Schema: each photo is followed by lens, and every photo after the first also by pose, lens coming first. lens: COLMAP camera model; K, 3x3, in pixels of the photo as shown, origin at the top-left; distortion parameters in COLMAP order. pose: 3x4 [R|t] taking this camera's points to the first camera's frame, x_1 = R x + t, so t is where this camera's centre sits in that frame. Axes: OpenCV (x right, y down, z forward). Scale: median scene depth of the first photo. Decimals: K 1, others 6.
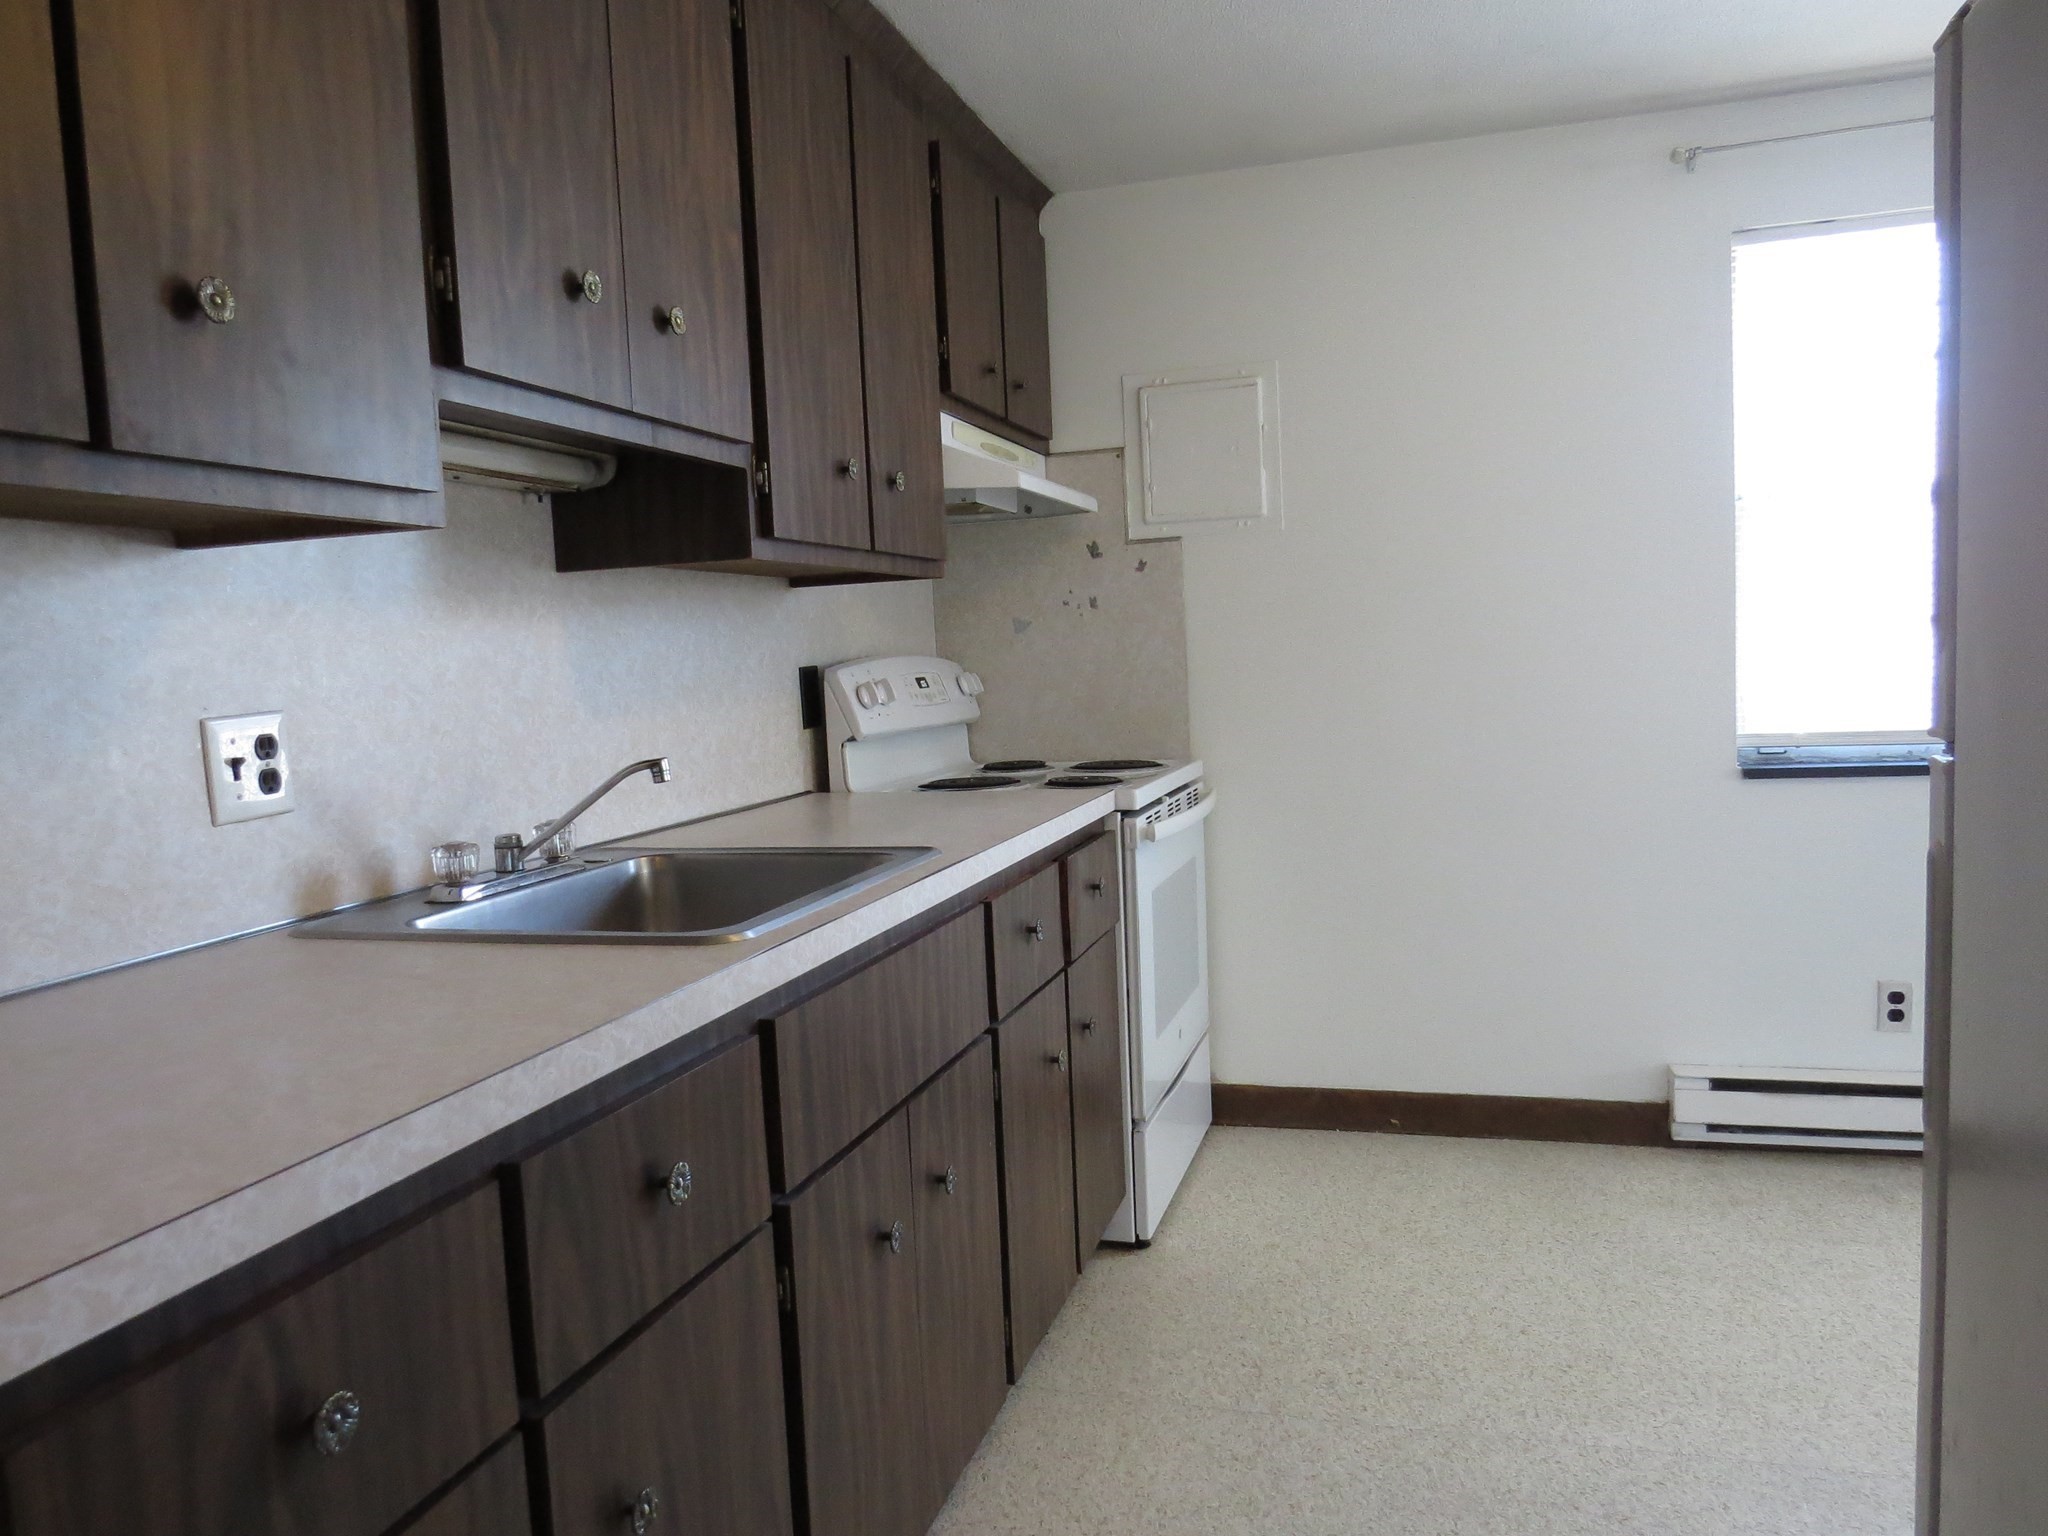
lens RADIAL K [[1459.6, 0, 1024.0], [0, 1459.6, 768.0], [0, 0, 1]] dist [-0.005104, -0.001547]
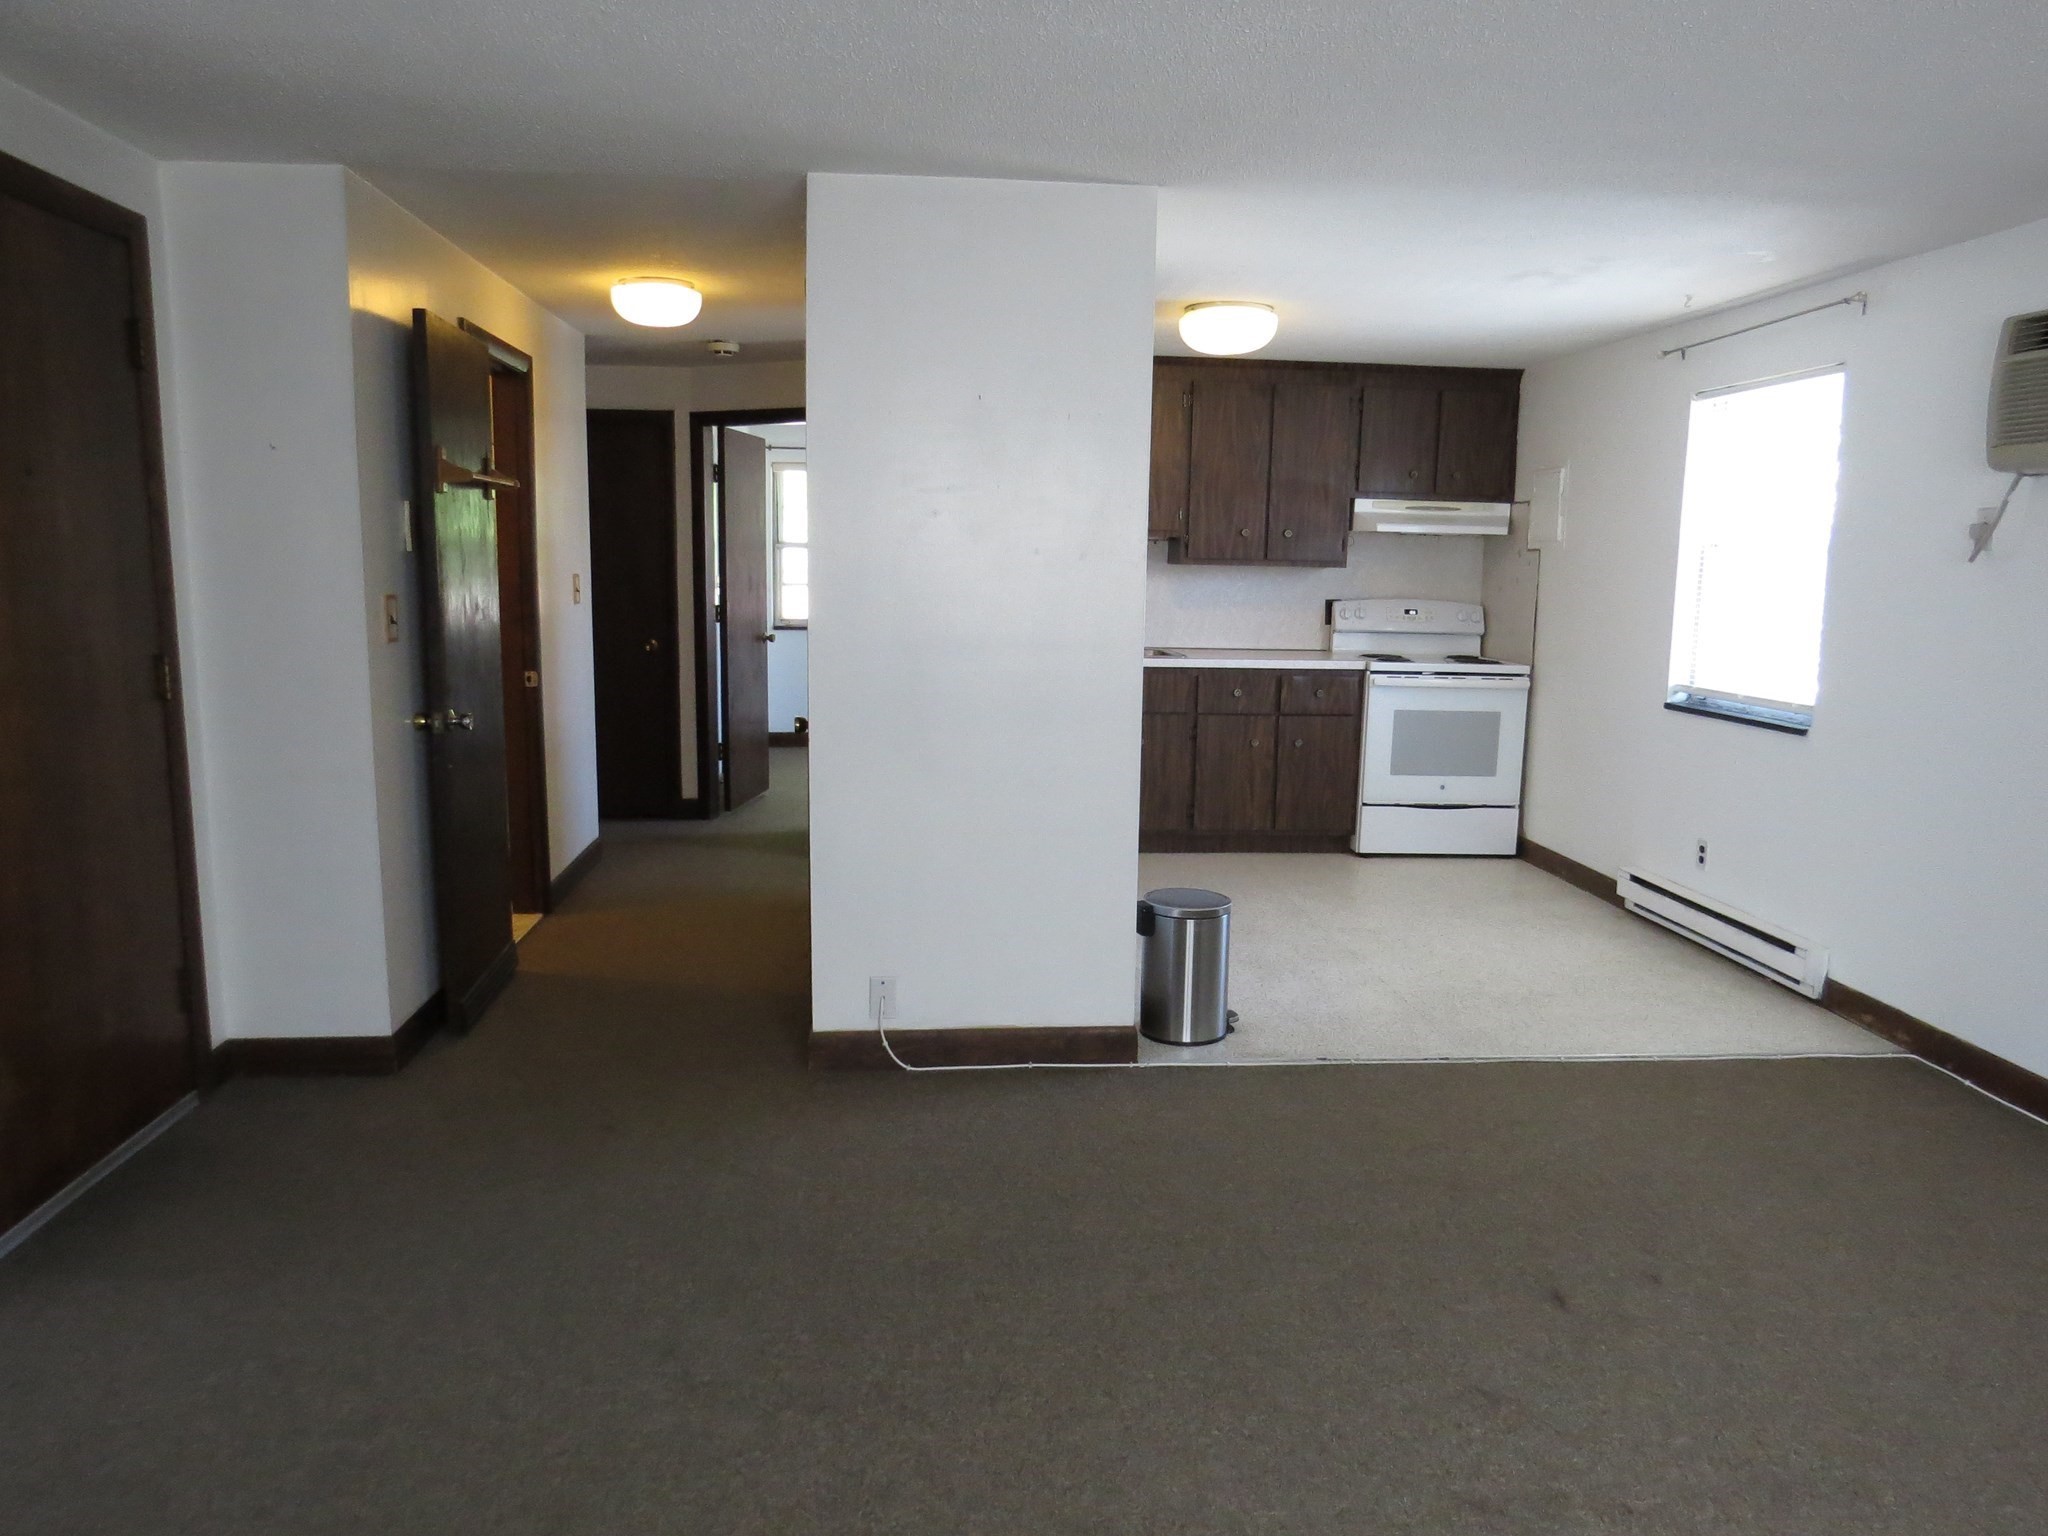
lens RADIAL K [[1459.6, 0, 1024.0], [0, 1459.6, 768.0], [0, 0, 1]] dist [-0.005104, -0.001547]
pose [[0.367311, 0.187914, -0.910917, 1.956895], [-0.113010, 0.981139, 0.156831, -0.118614], [0.923207, 0.045337, 0.381619, -0.401513]]
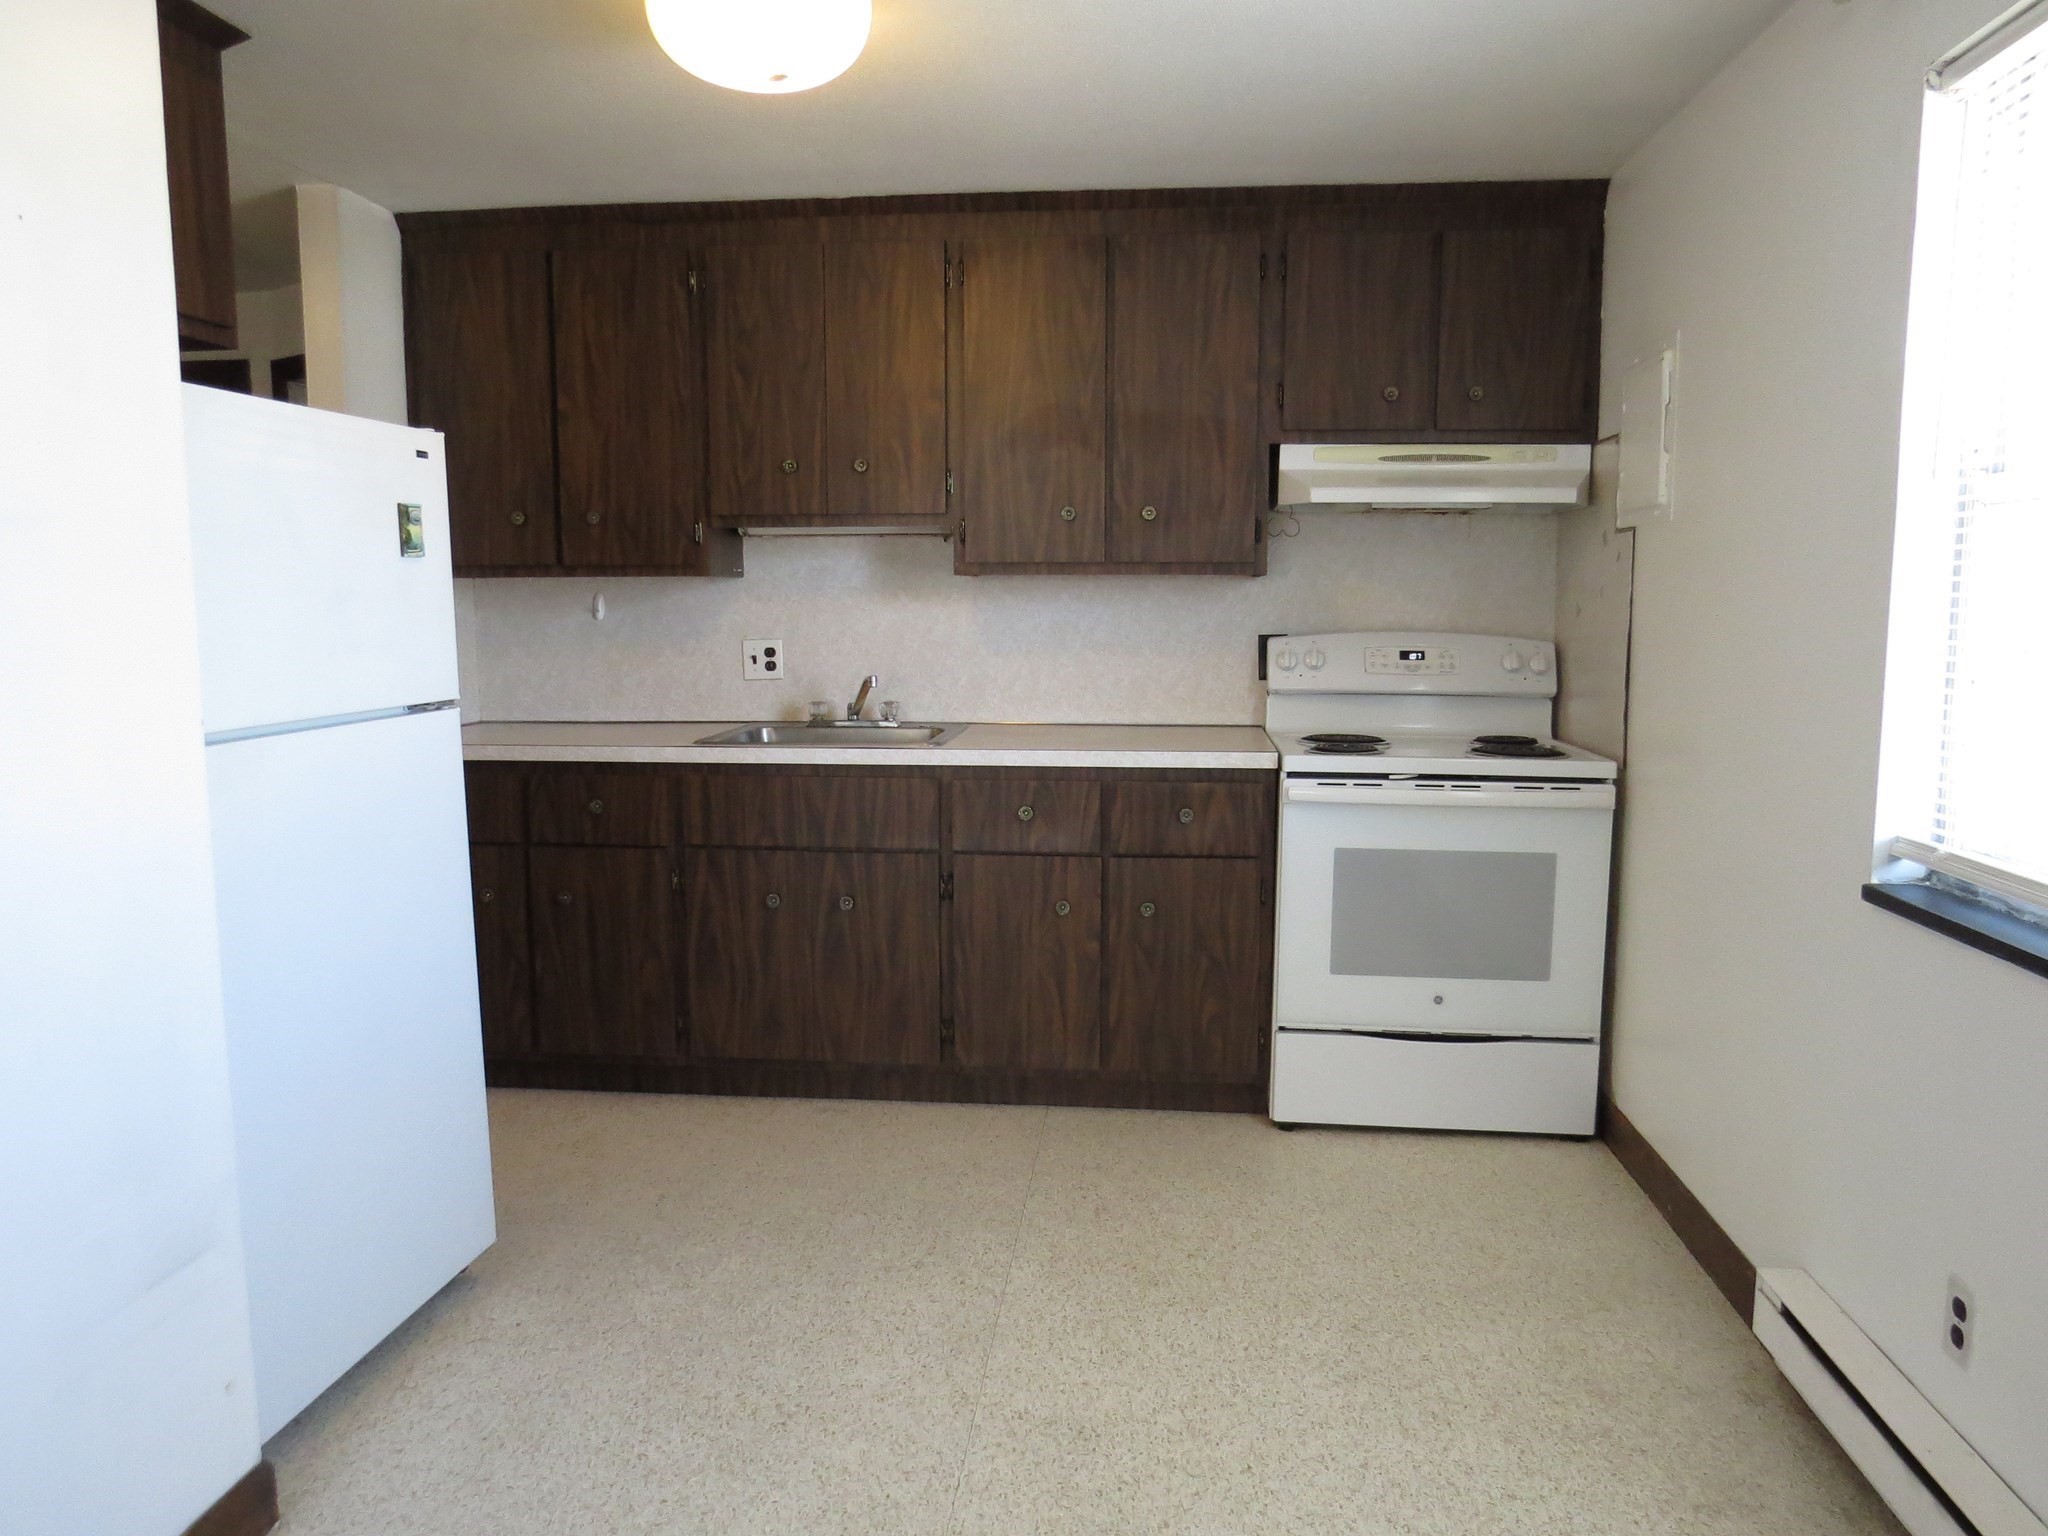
lens RADIAL K [[1448.5, 0, 1032.0], [0, 1448.5, 778.0], [0, 0, 1]] dist [-0.012881, 0.002987]
pose [[0.191116, 0.167810, -0.967117, 1.141802], [-0.089576, 0.984148, 0.153064, -0.125983], [0.977472, 0.057377, 0.203118, 0.519133]]
